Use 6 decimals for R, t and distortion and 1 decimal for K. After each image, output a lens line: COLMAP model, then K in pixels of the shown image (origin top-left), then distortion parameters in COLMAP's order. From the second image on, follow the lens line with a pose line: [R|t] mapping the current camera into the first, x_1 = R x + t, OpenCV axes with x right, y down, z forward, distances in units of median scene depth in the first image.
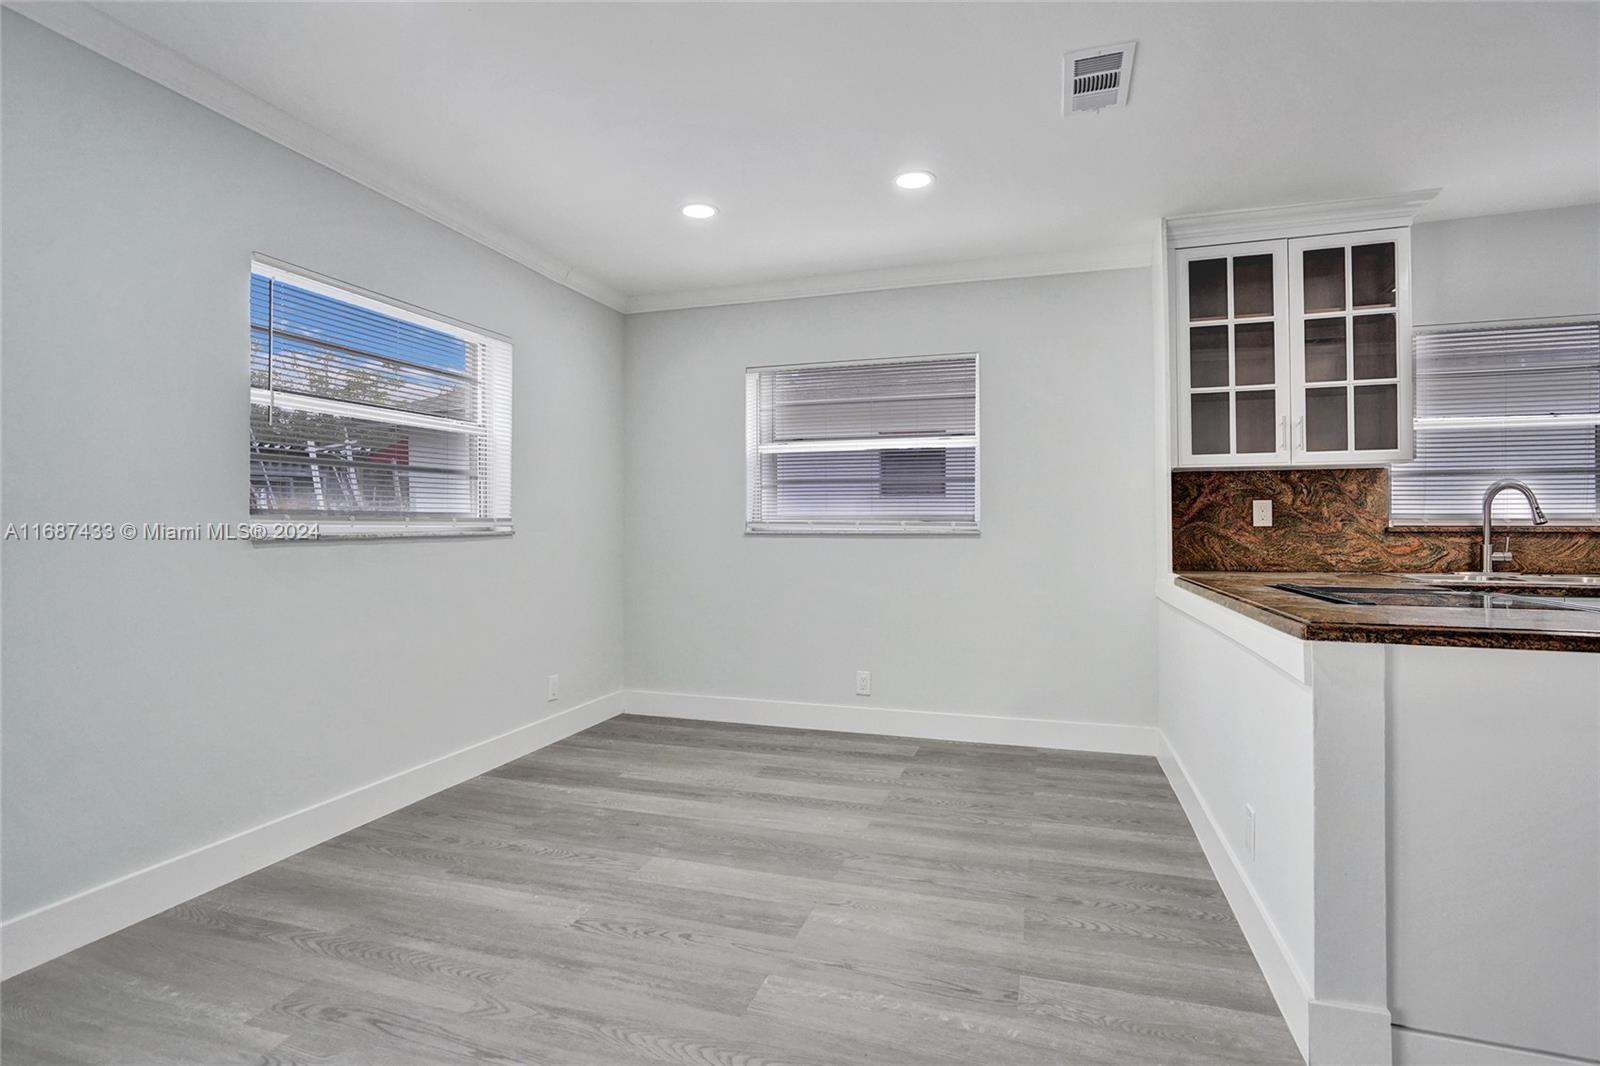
lens RADIAL K [[764.7, 0, 803.1], [0, 764.7, 512.9], [0, 0, 1]] dist [-0.033788, 0.014015]
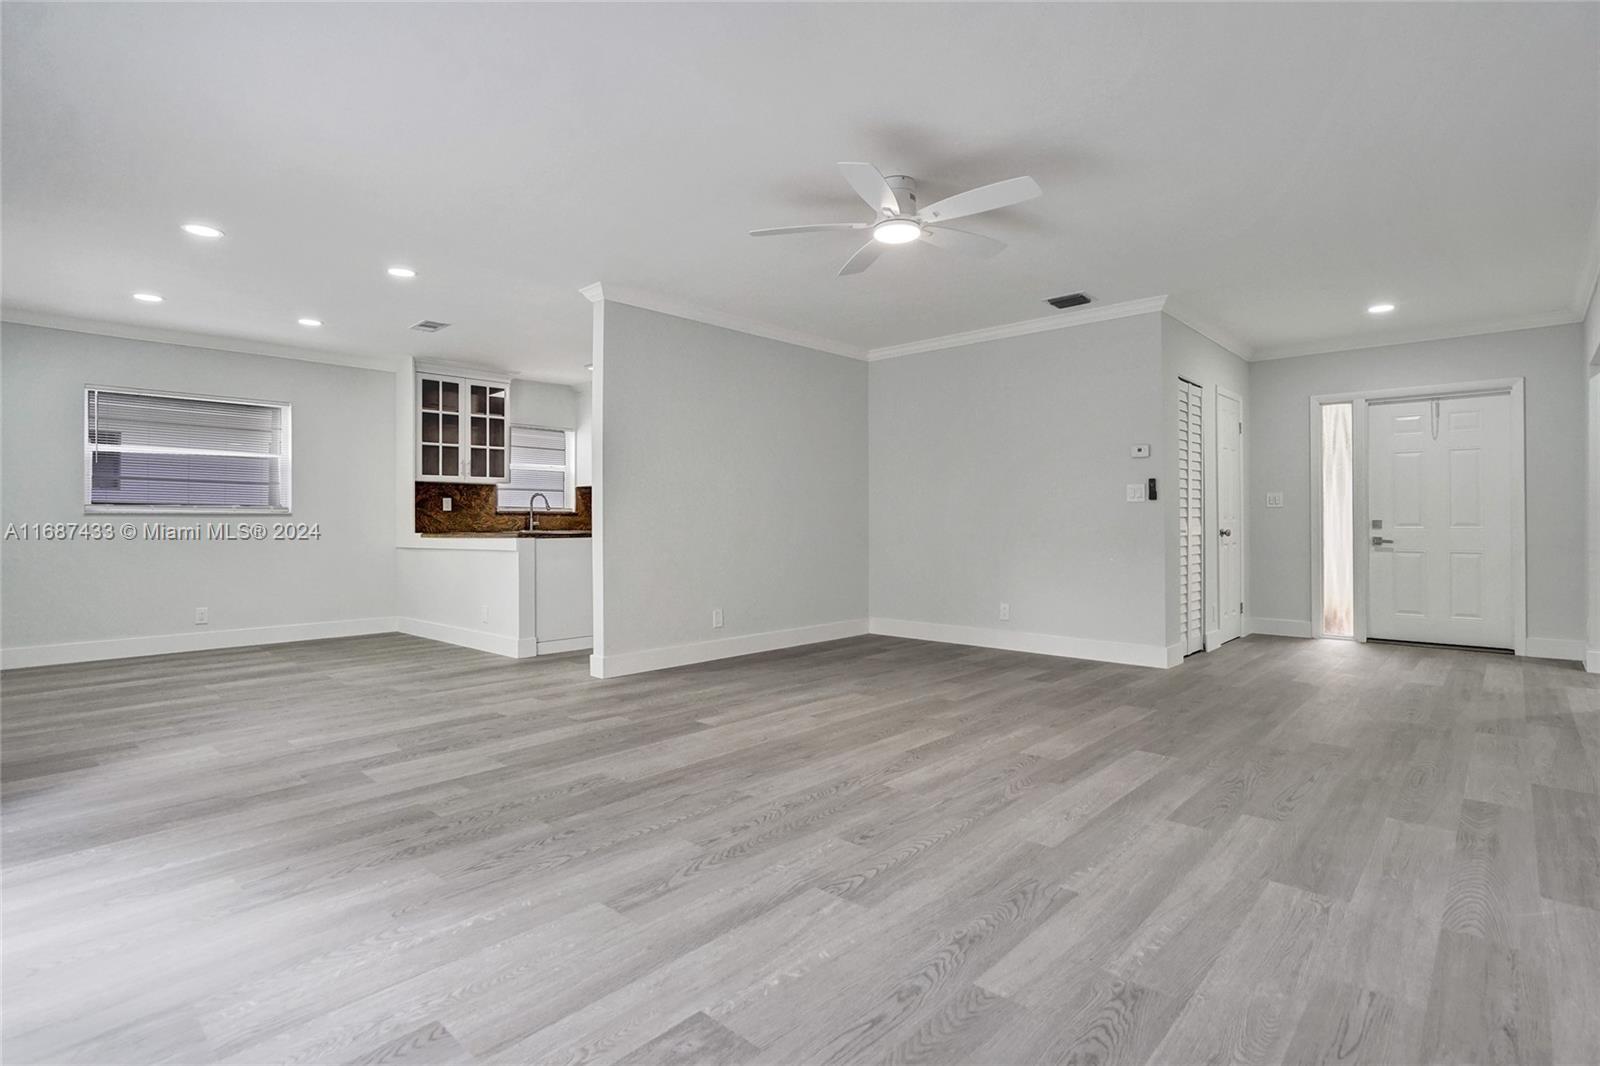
lens RADIAL K [[764.7, 0, 799.8], [0, 764.7, 512.4], [0, 0, 1]] dist [-0.033788, 0.014015]
pose [[0.411326, 0.007334, 0.911459, -0.951411], [-0.010460, 0.999940, -0.003325, 0.020770], [-0.911428, -0.008166, 0.411378, -0.782217]]
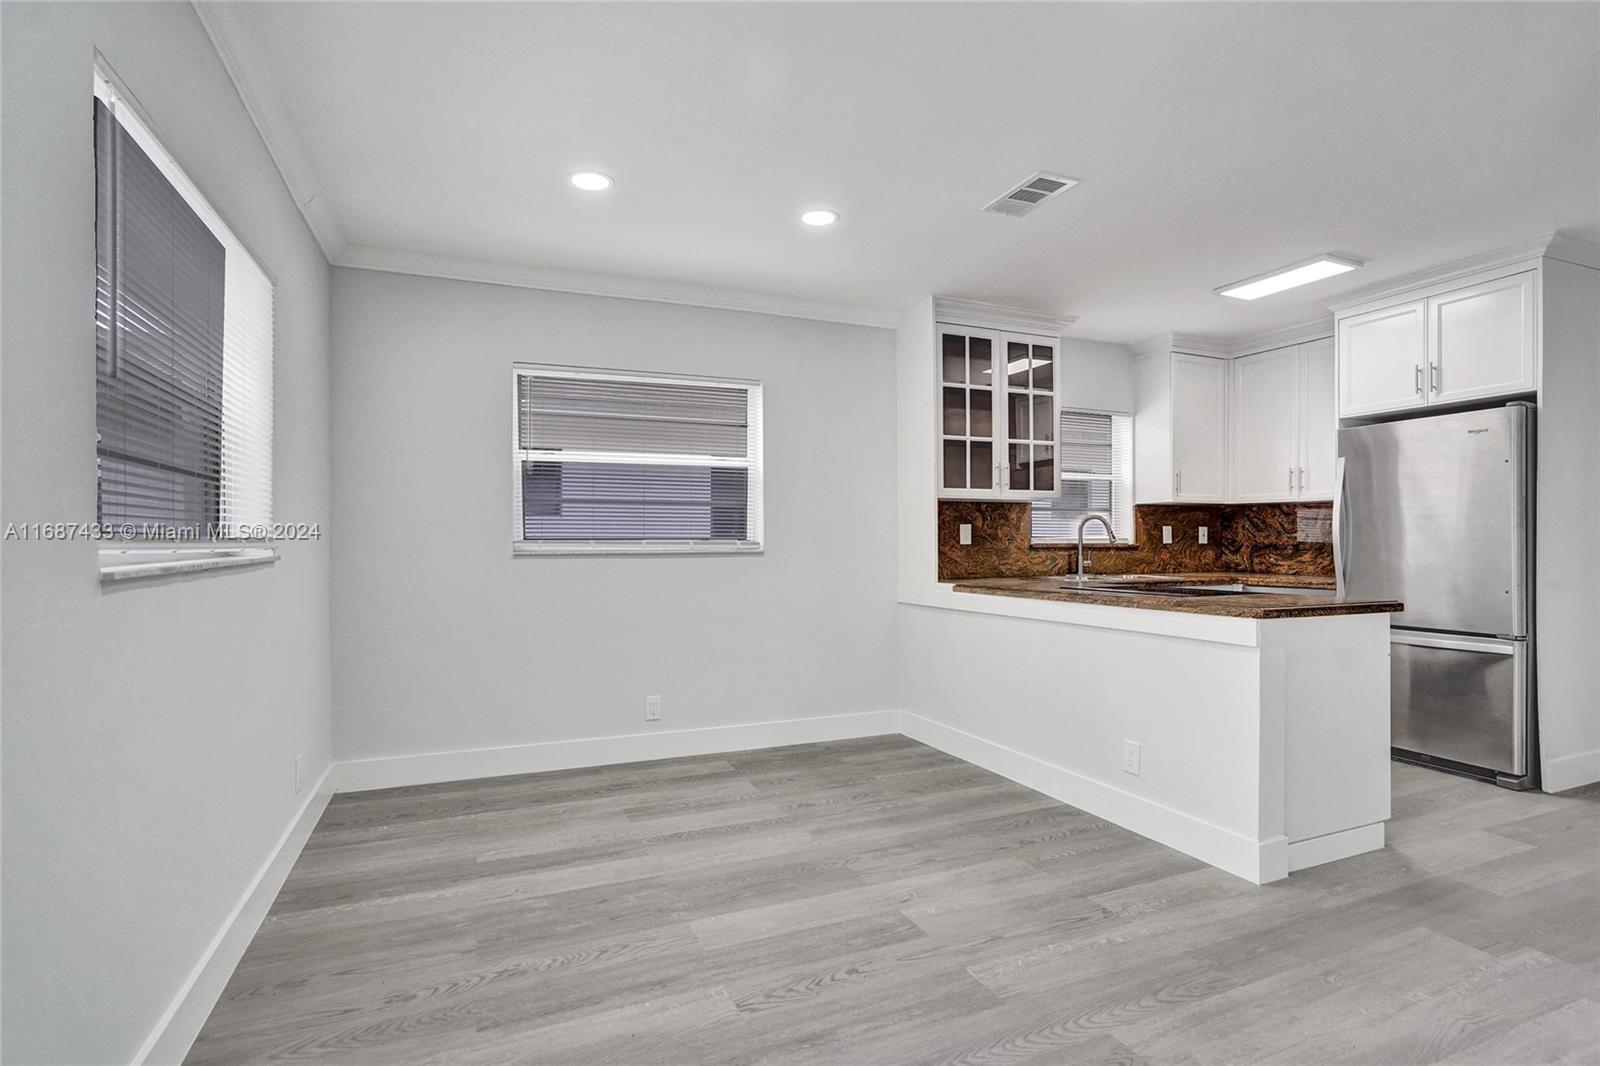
lens RADIAL K [[764.7, 0, 793.4], [0, 764.7, 535.7], [0, 0, 1]] dist [-0.033788, 0.014015]
pose [[0.767887, 0.002684, 0.640579, -0.508427], [-0.009280, 0.999933, 0.006934, -0.003737], [-0.640518, -0.011269, 0.767861, 0.187789]]
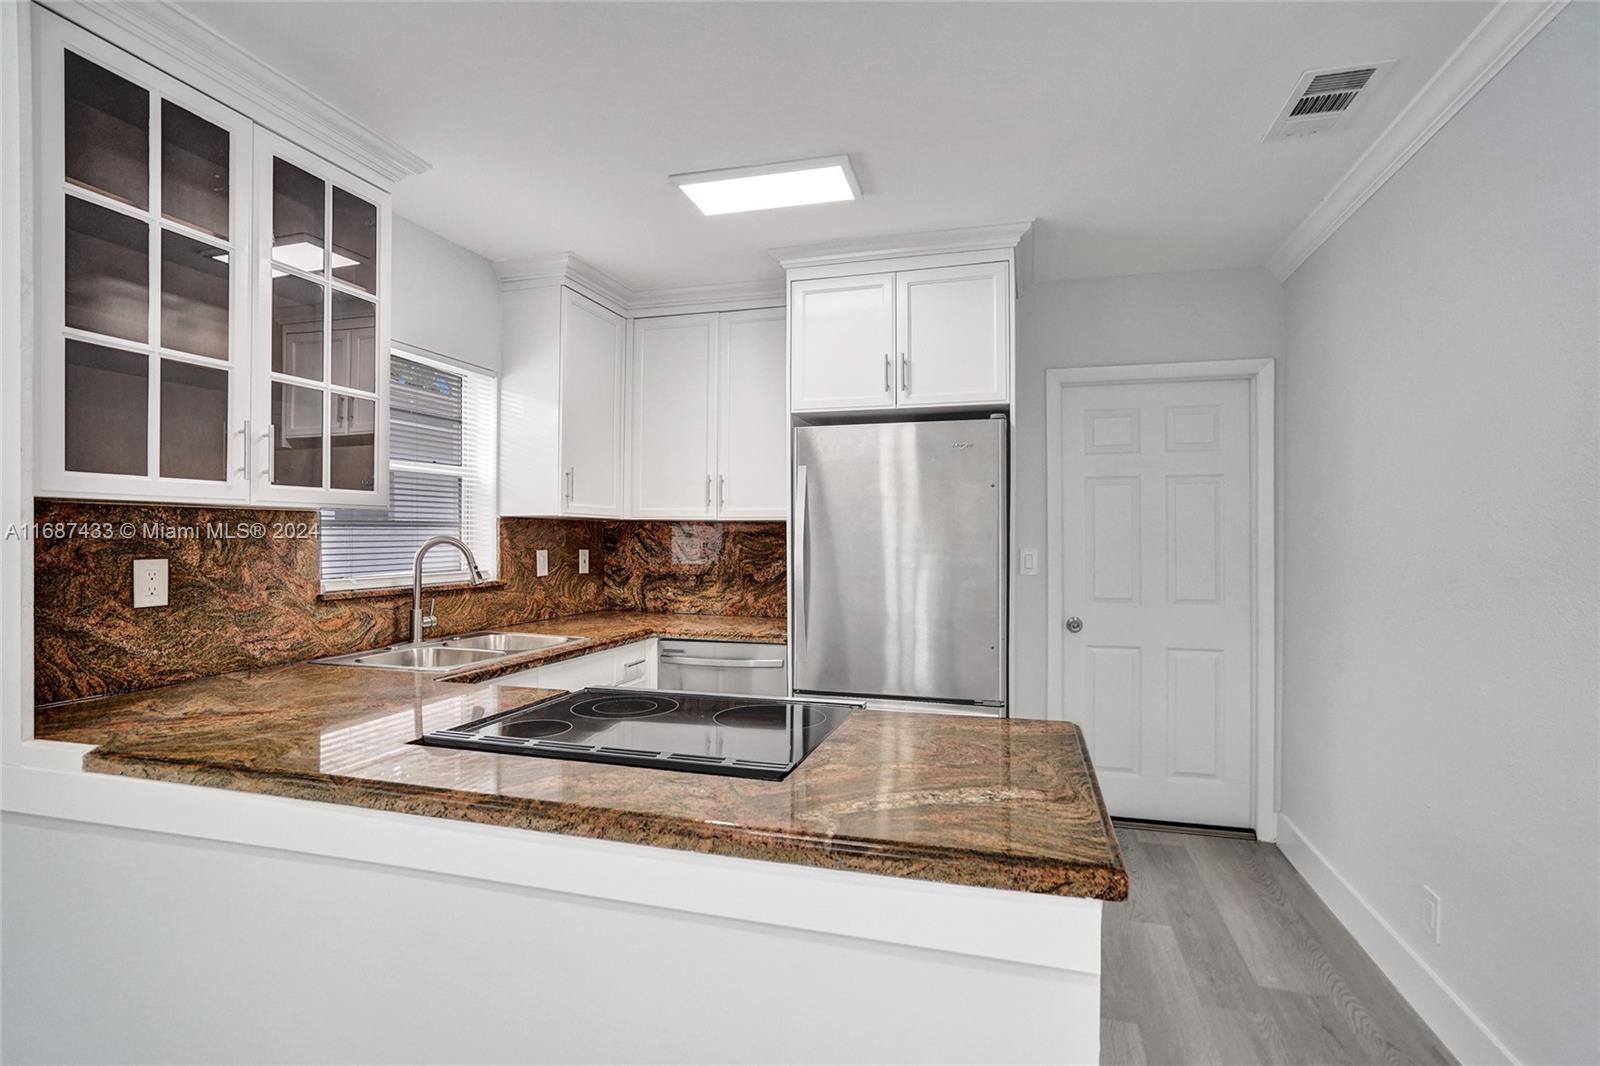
lens RADIAL K [[764.7, 0, 800.5], [0, 764.7, 534.9], [0, 0, 1]] dist [-0.033788, 0.014015]
pose [[-0.018725, 0.004315, 0.999815, 0.047785], [-0.018548, 0.999817, -0.004662, -0.044604], [-0.999653, -0.018632, -0.018642, 0.574829]]
